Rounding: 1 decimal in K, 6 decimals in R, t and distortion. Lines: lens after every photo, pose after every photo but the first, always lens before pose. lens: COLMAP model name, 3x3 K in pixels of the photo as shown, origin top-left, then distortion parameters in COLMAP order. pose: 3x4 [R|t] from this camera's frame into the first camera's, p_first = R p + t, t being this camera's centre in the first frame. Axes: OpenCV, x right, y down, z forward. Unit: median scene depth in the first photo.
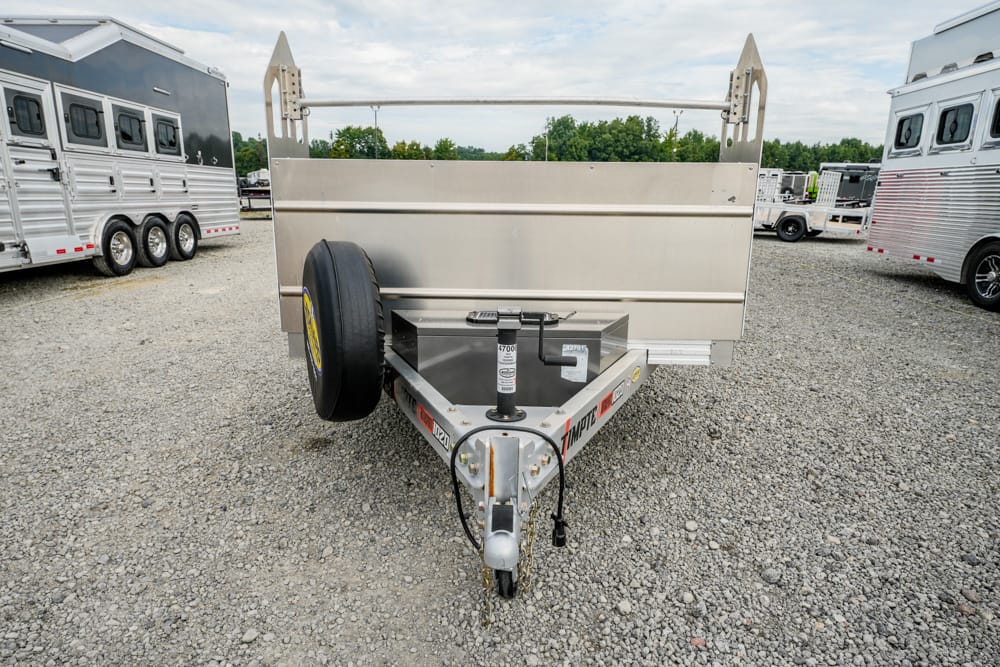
lens RADIAL K [[618.2, 0, 500.7], [0, 618.2, 345.3], [0, 0, 1]] dist [0.003137, -0.000550]
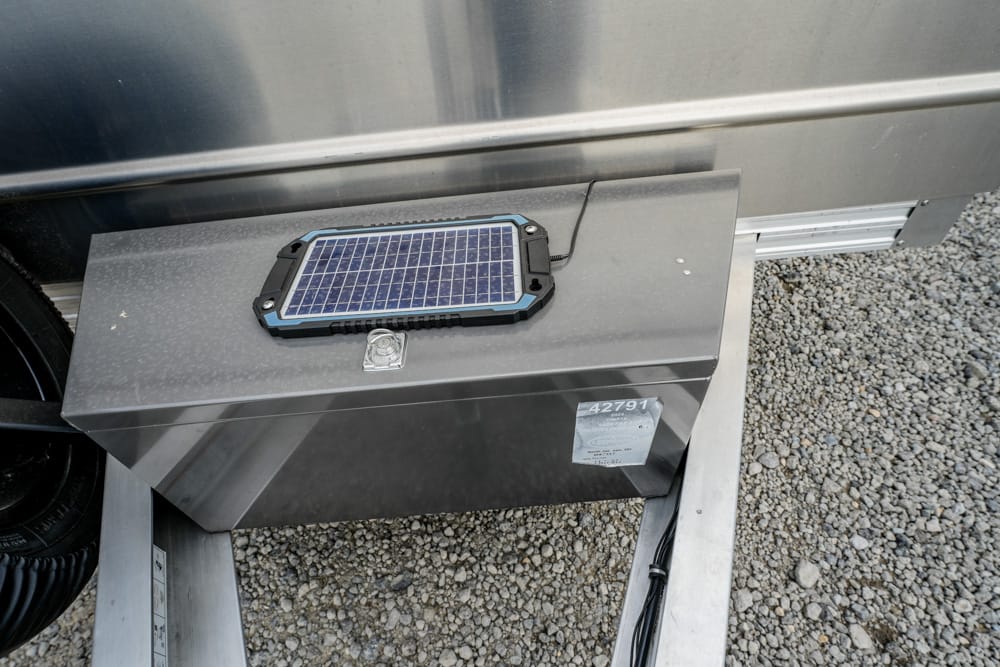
lens RADIAL K [[459.4, 0, 500.0], [0, 459.4, 333.5], [0, 0, 1]] dist [-0.017104, 0.000799]
pose [[0.992601, -0.120021, -0.018408, 0.055430], [0.109528, 0.819569, 0.562414, -0.111755], [-0.052415, -0.560269, 0.826651, 0.635636]]
